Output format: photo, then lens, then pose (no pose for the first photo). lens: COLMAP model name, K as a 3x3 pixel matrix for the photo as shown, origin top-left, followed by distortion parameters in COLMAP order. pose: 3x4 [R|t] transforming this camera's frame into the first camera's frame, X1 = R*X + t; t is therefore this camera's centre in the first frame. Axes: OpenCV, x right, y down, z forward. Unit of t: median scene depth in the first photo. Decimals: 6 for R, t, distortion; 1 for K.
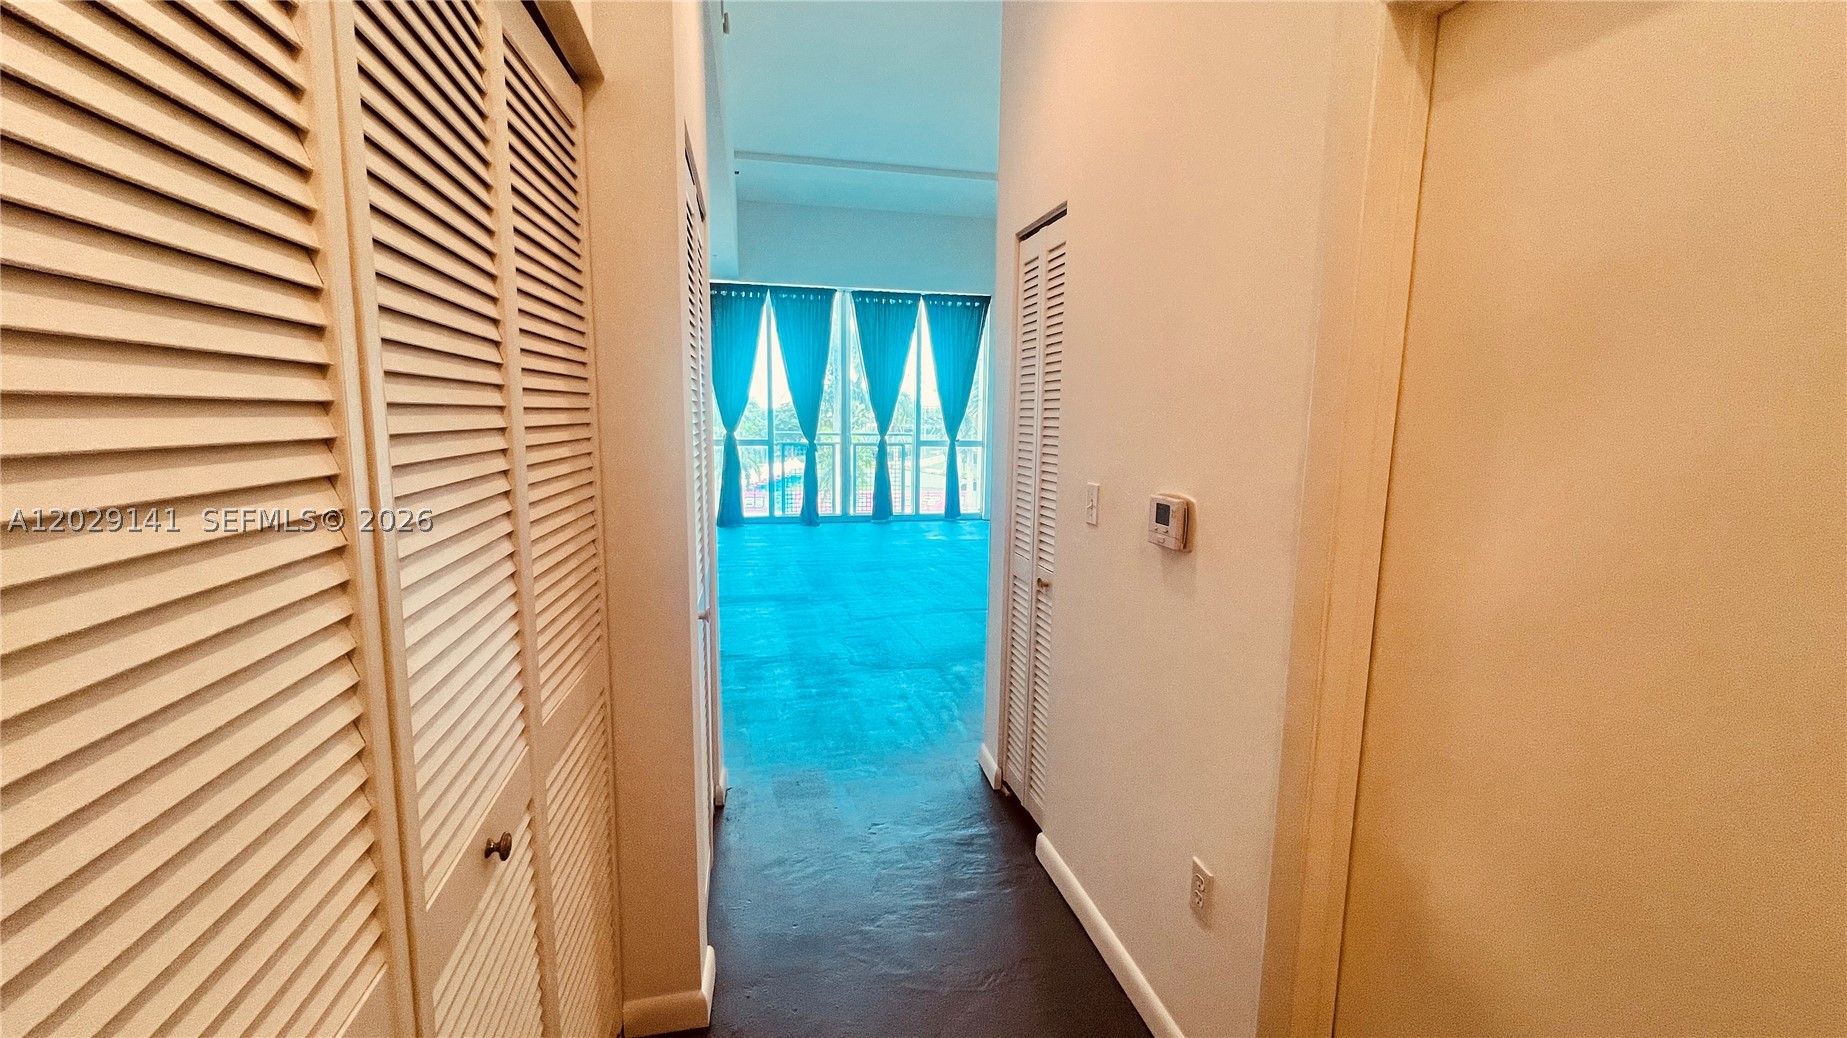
lens RADIAL K [[738.0, 0, 925.5], [0, 738.0, 515.2], [0, 0, 1]] dist [0.000145, 0.000183]
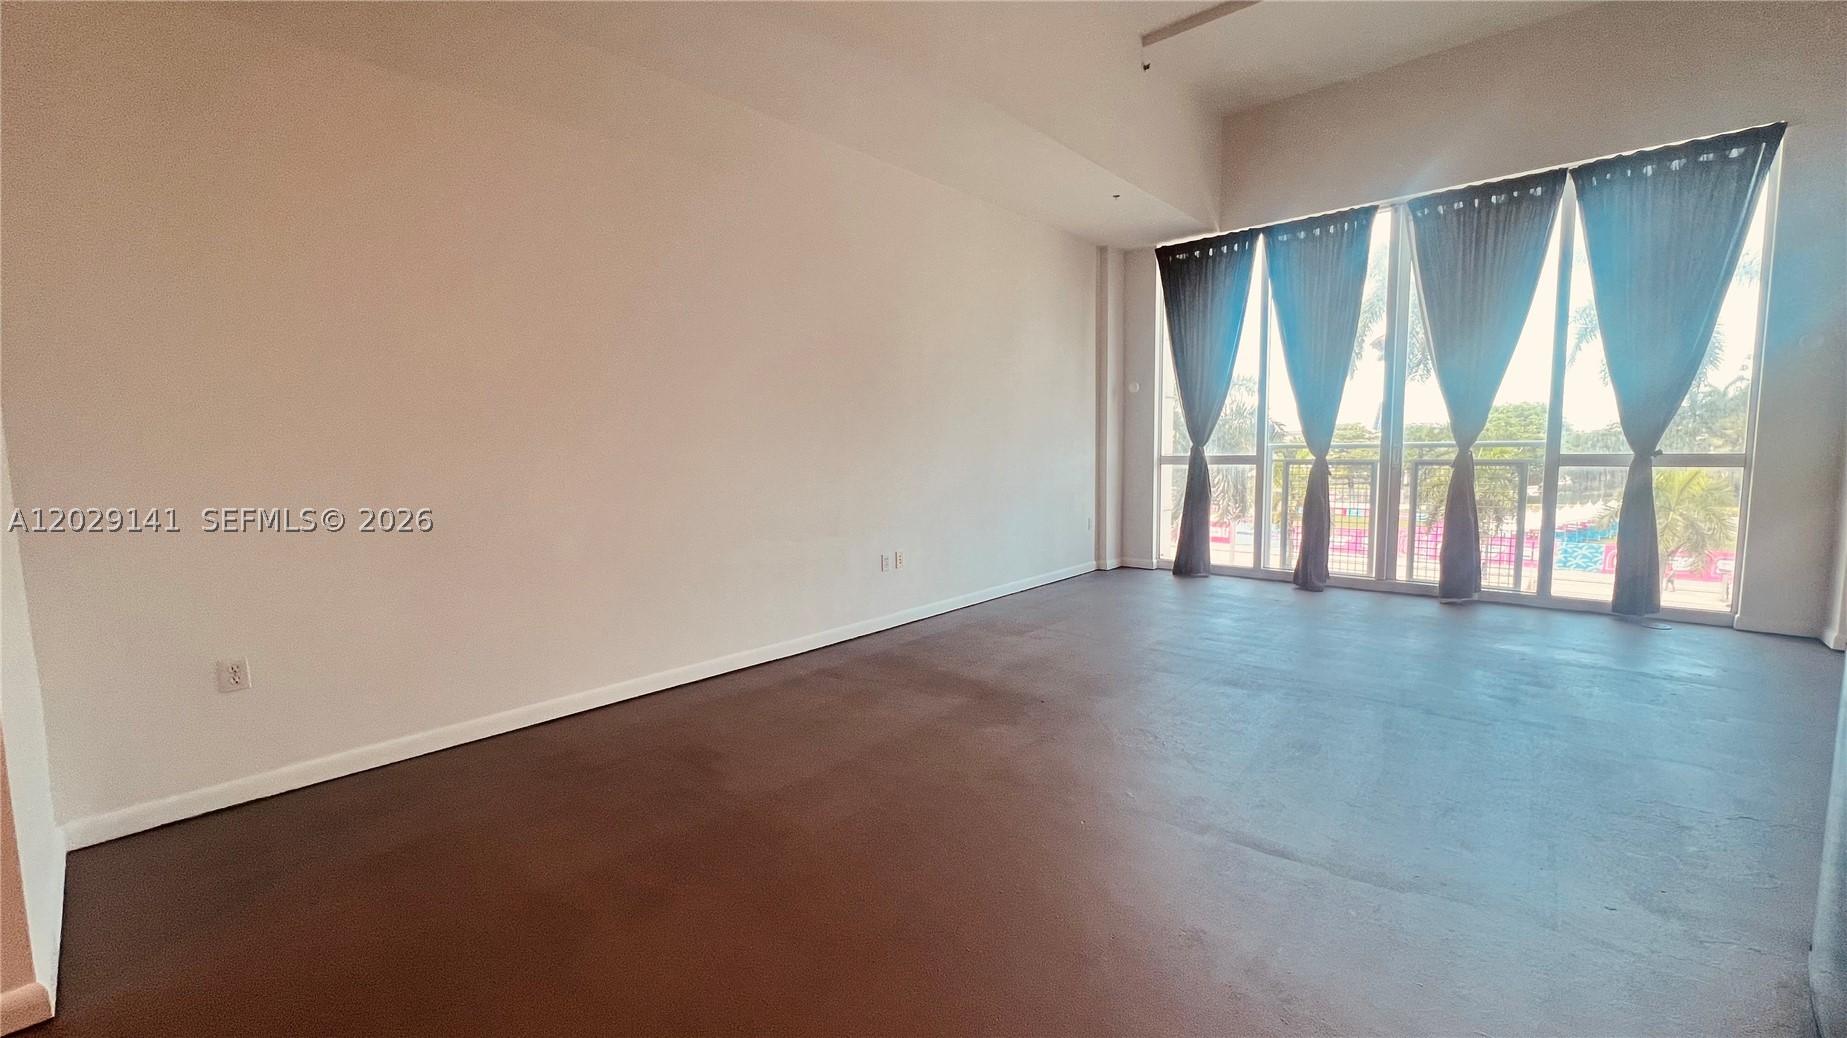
lens RADIAL K [[738.0, 0, 927.9], [0, 738.0, 522.7], [0, 0, 1]] dist [0.000145, 0.000183]
pose [[0.572283, 0.063013, -0.817632, 0.175082], [-0.086192, 0.996143, 0.016442, -0.025447], [0.815514, 0.061064, 0.575507, 0.361442]]
